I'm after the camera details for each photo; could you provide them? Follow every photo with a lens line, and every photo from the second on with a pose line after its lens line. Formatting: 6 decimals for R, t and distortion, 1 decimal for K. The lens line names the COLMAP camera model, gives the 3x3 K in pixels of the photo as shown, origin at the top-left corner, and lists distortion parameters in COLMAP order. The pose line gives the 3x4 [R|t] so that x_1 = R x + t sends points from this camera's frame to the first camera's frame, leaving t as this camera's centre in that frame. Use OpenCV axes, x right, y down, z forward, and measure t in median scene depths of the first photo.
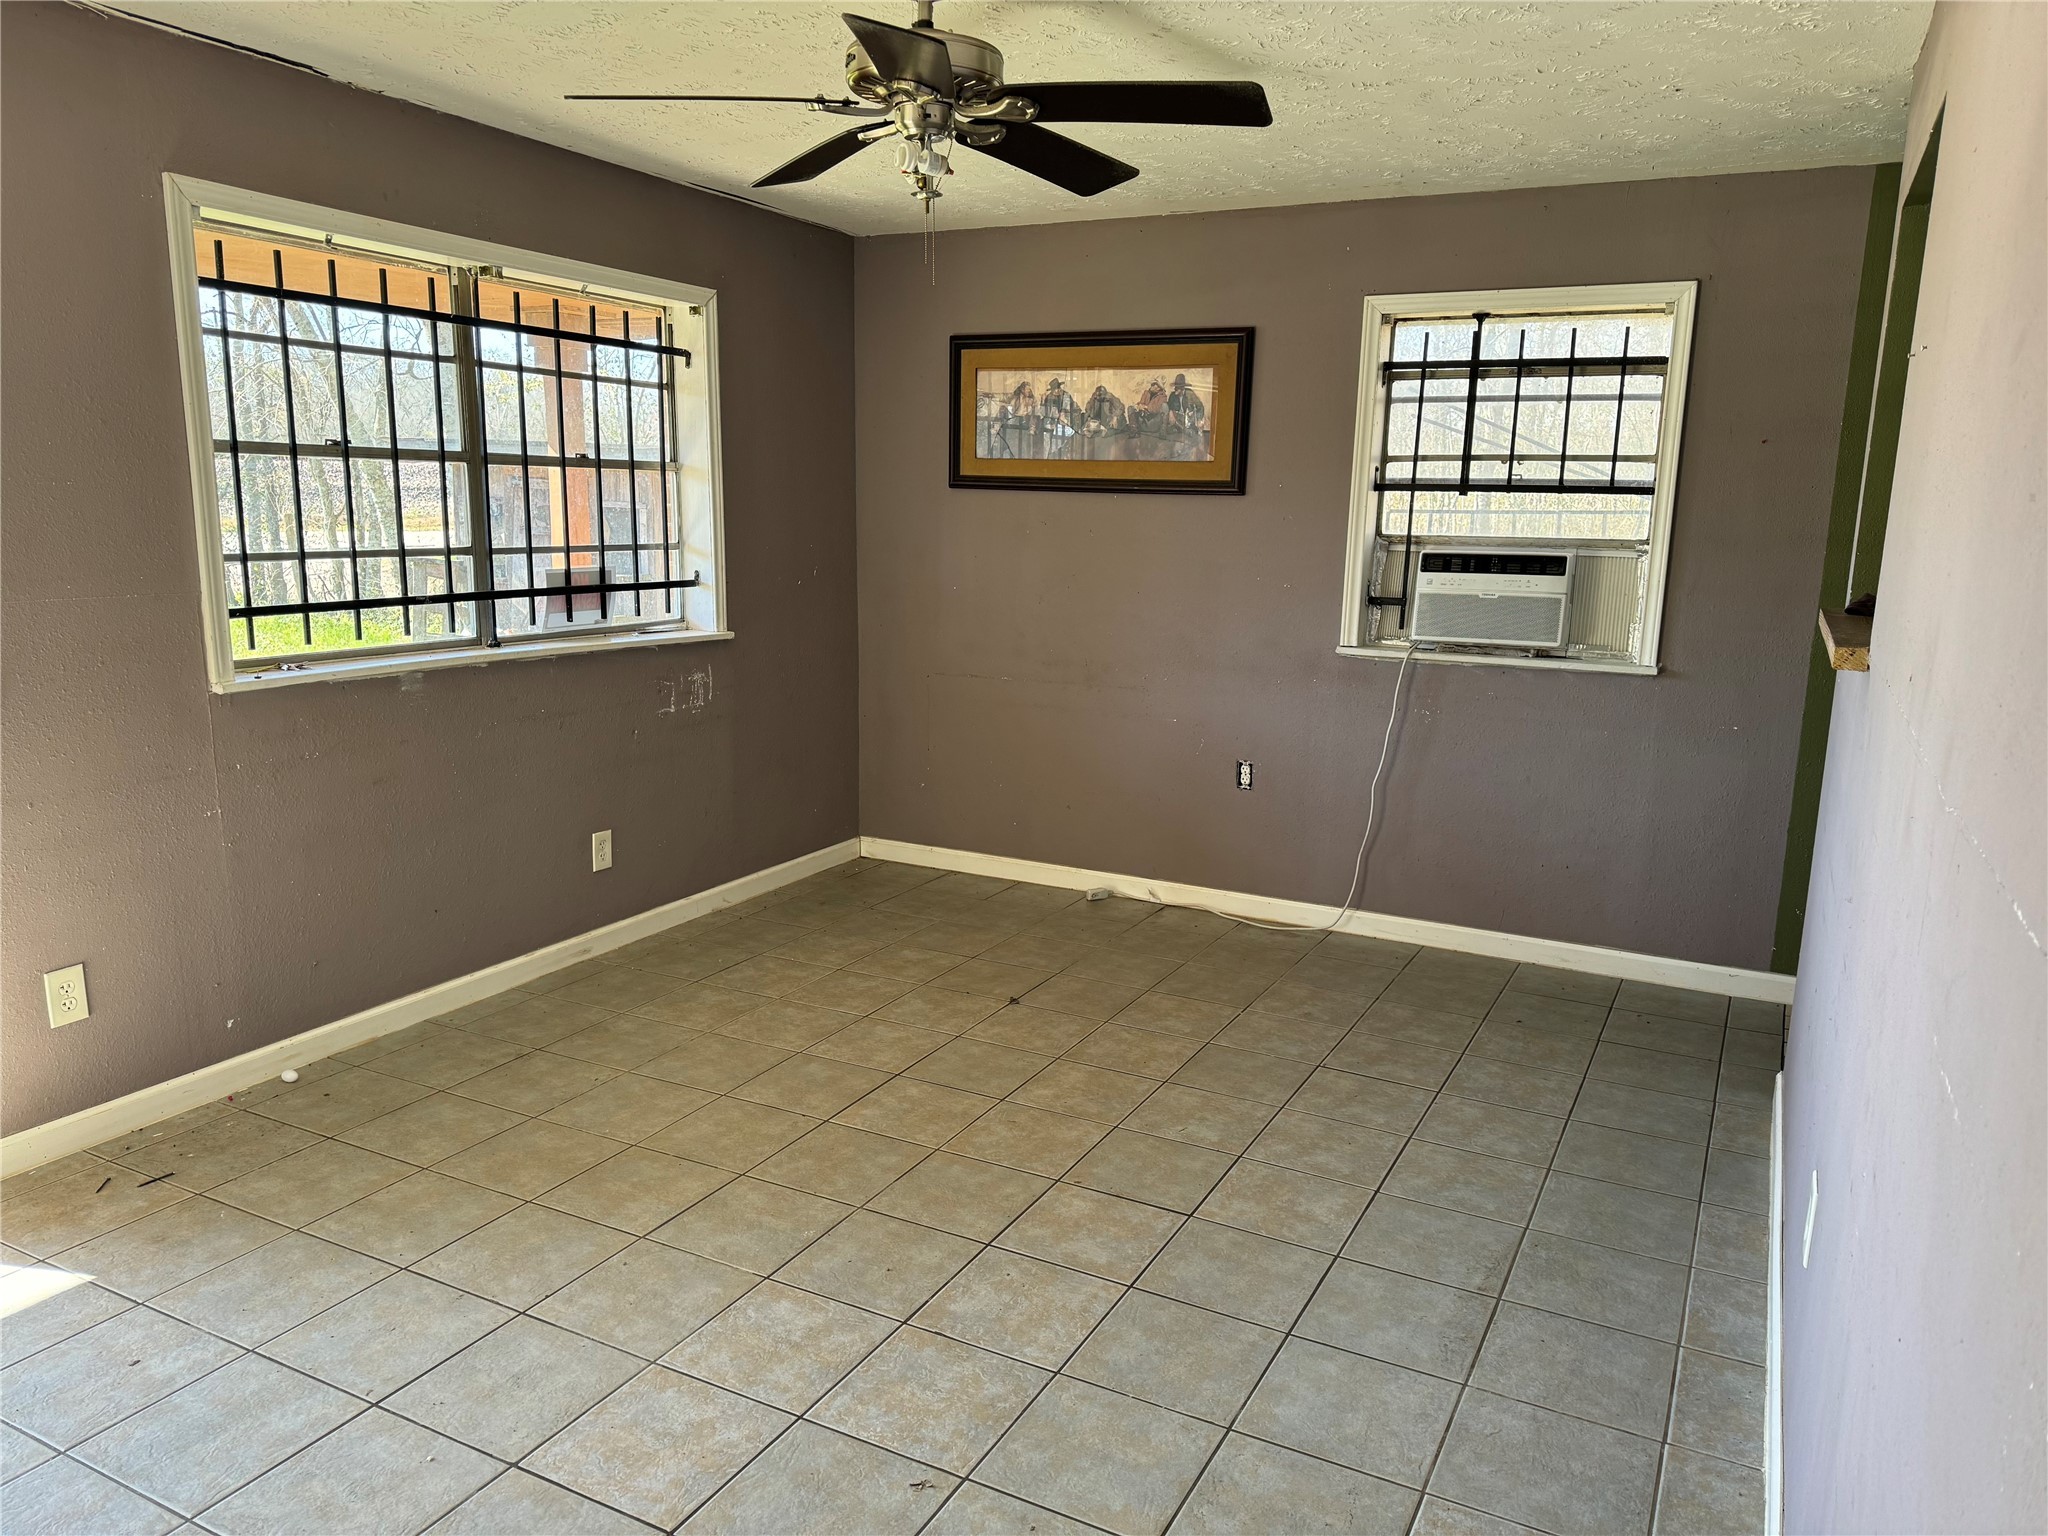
lens RADIAL K [[1429.7, 0, 1061.8], [0, 1429.7, 779.4], [0, 0, 1]] dist [0.077891, -0.072936]
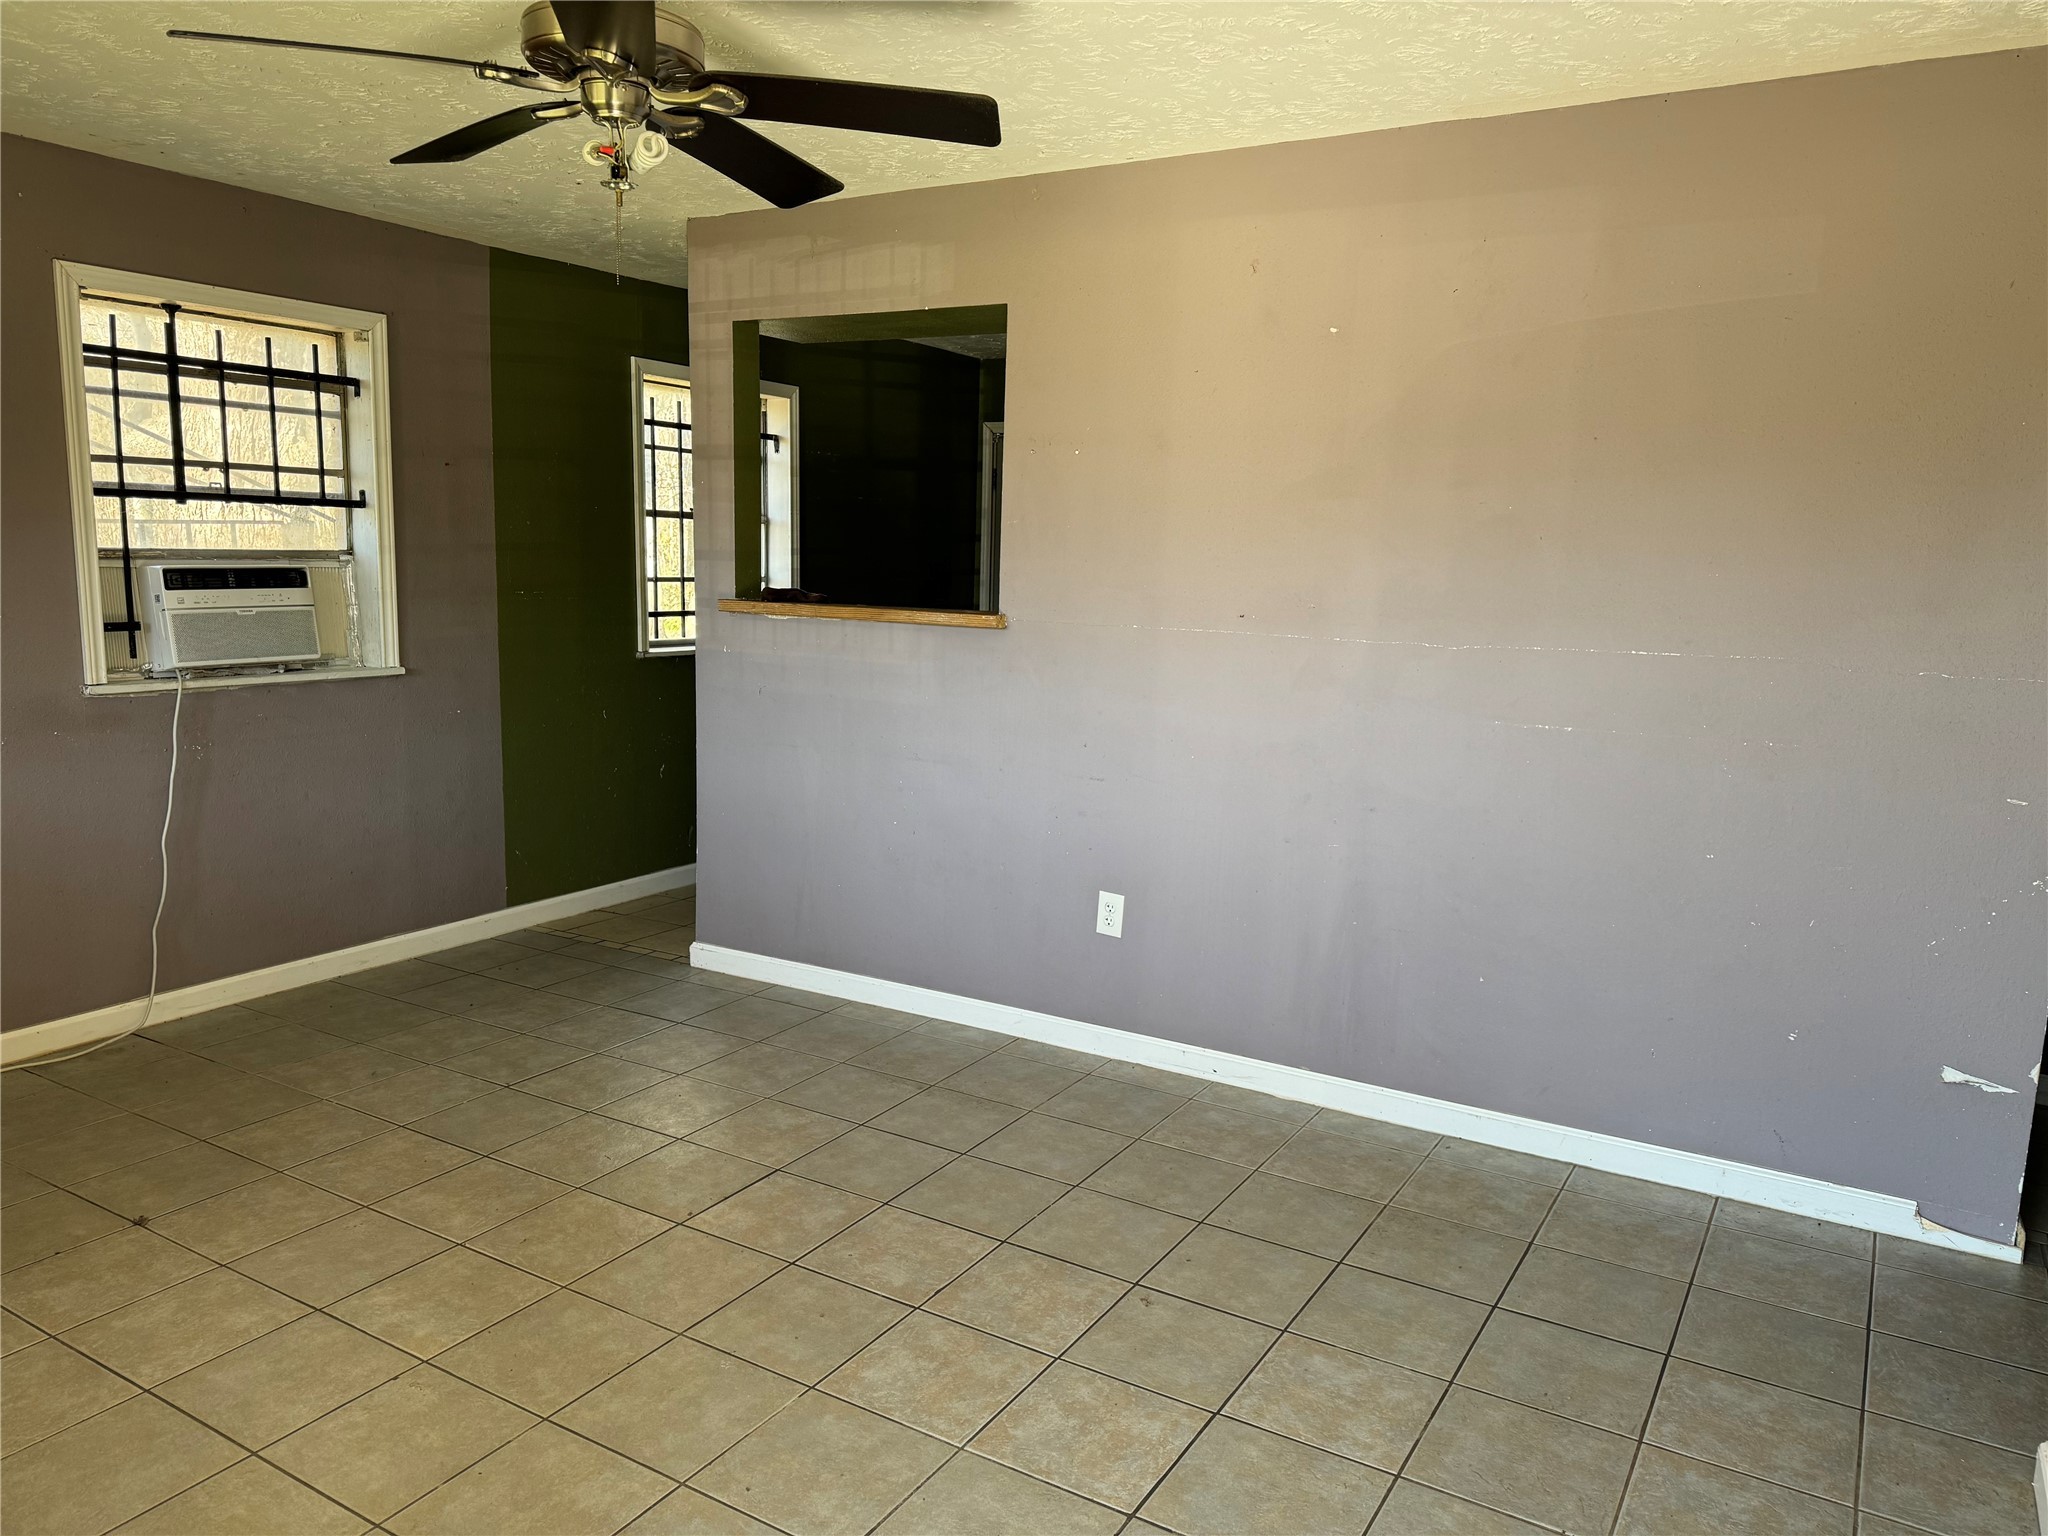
lens RADIAL K [[1429.7, 0, 1010.3], [0, 1429.7, 760.8], [0, 0, 1]] dist [0.077891, -0.072936]
pose [[0.080742, -0.169571, 0.982205, -0.727761], [0.172310, 0.972960, 0.153810, -0.111837], [-0.981728, 0.156825, 0.107777, 0.511385]]
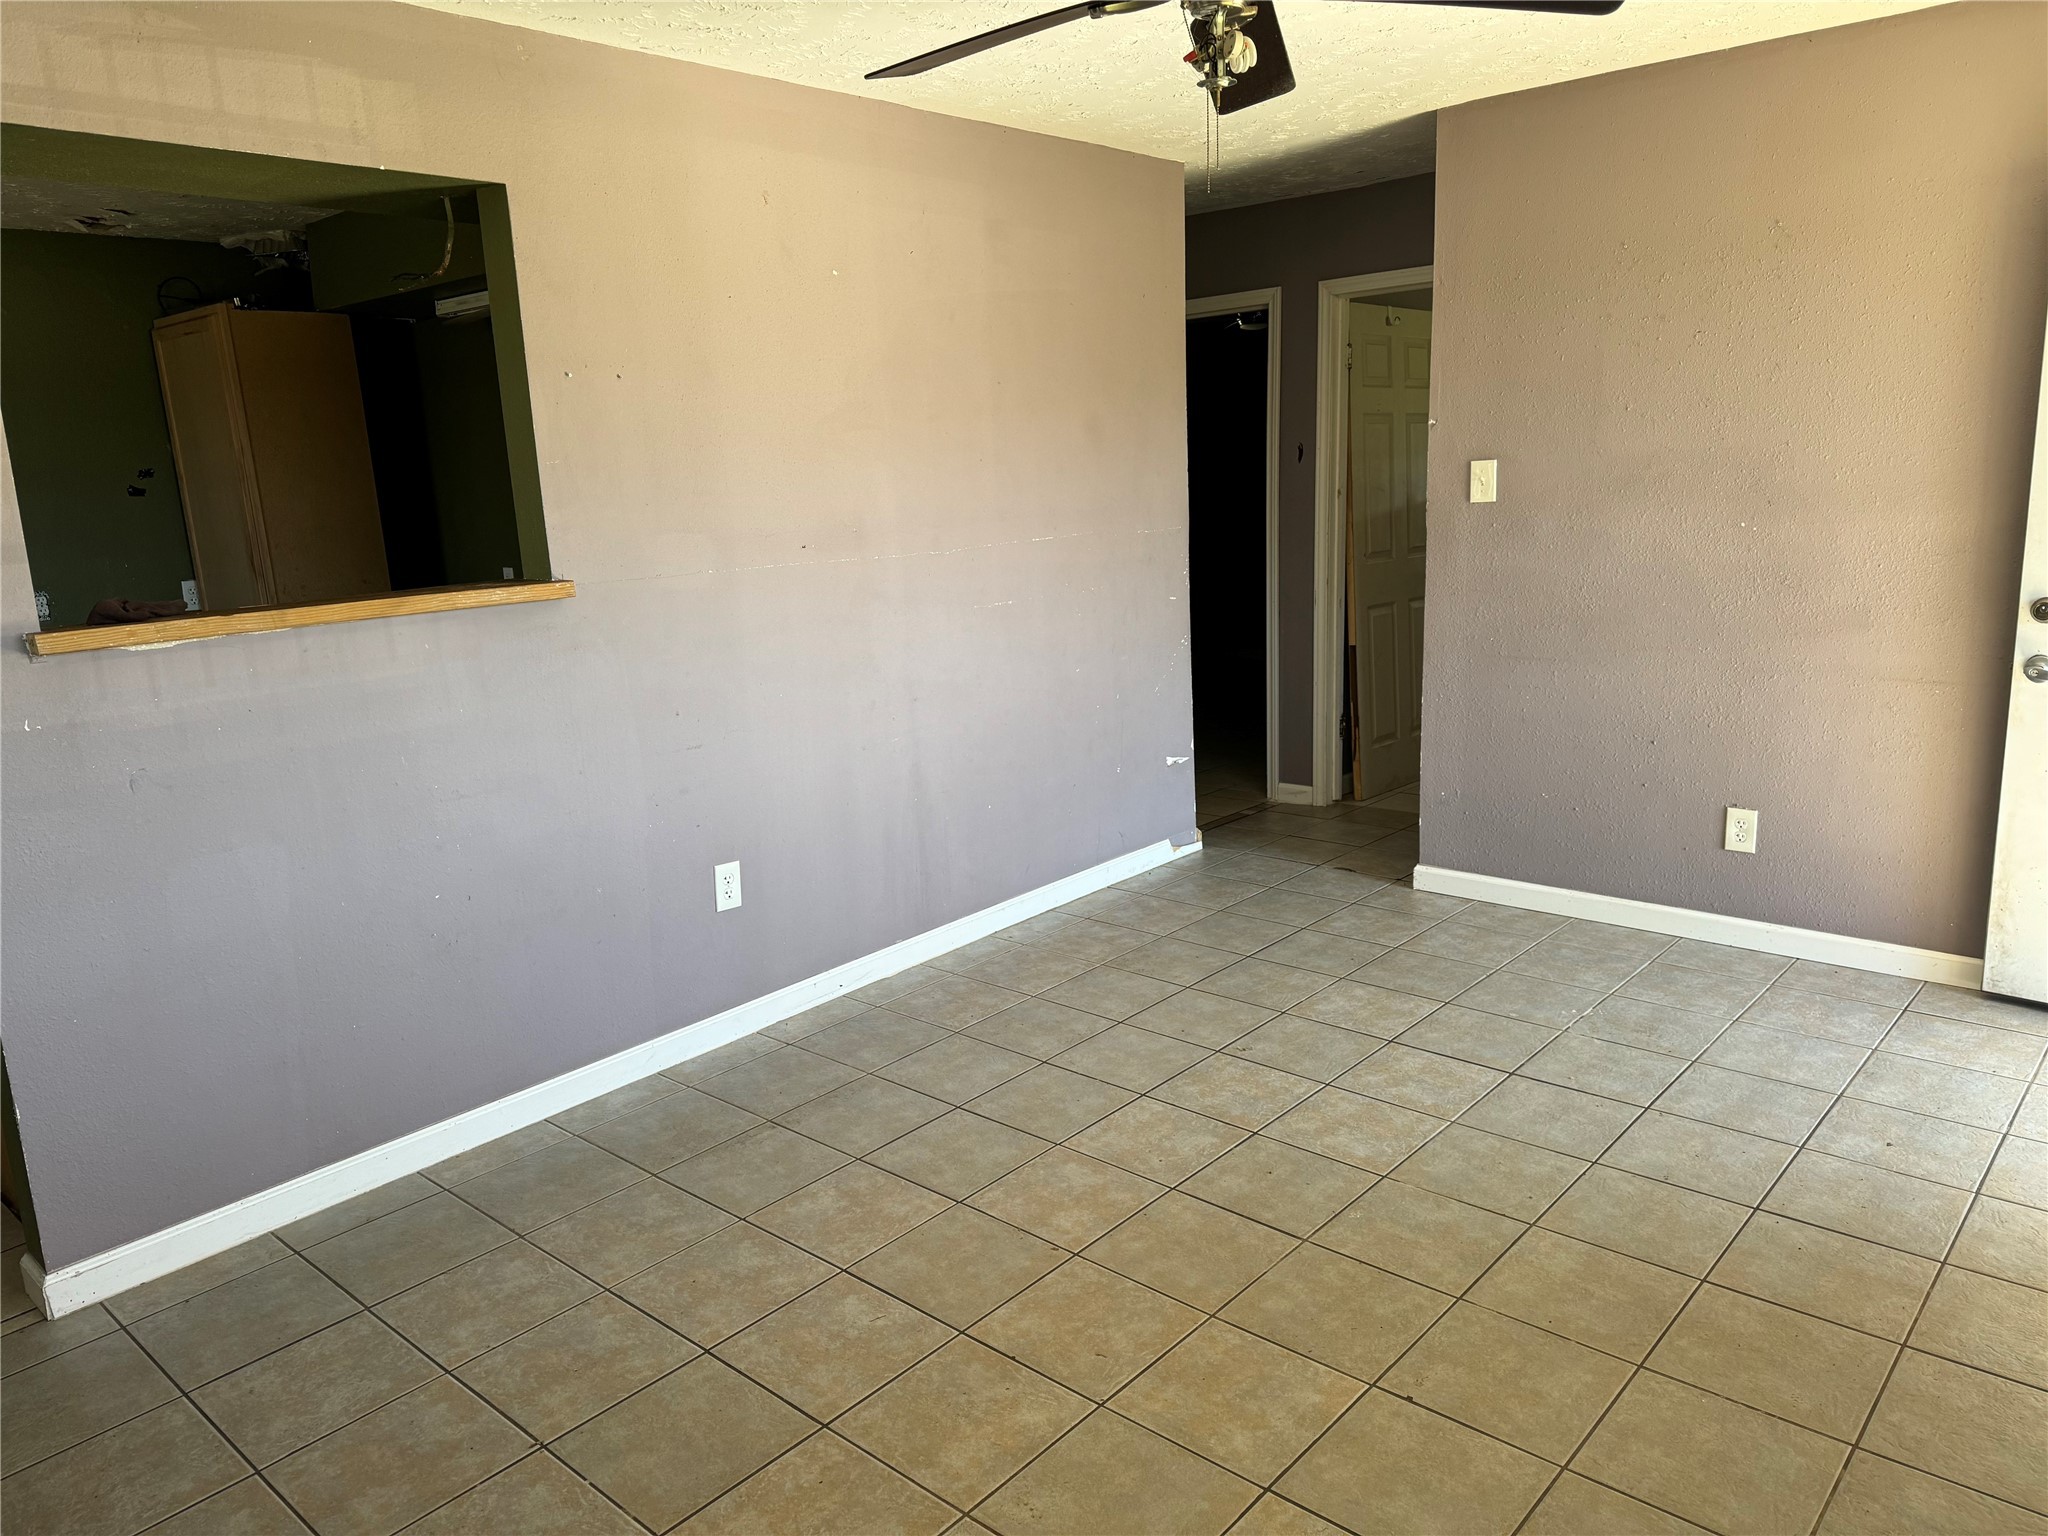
lens RADIAL K [[1429.7, 0, 1026.5], [0, 1429.7, 756.1], [0, 0, 1]] dist [0.077891, -0.072936]
pose [[-0.964547, -0.027645, 0.262459, -0.157315], [0.078612, 0.919257, 0.385728, -0.270462], [-0.251930, 0.392686, -0.884494, 1.351233]]
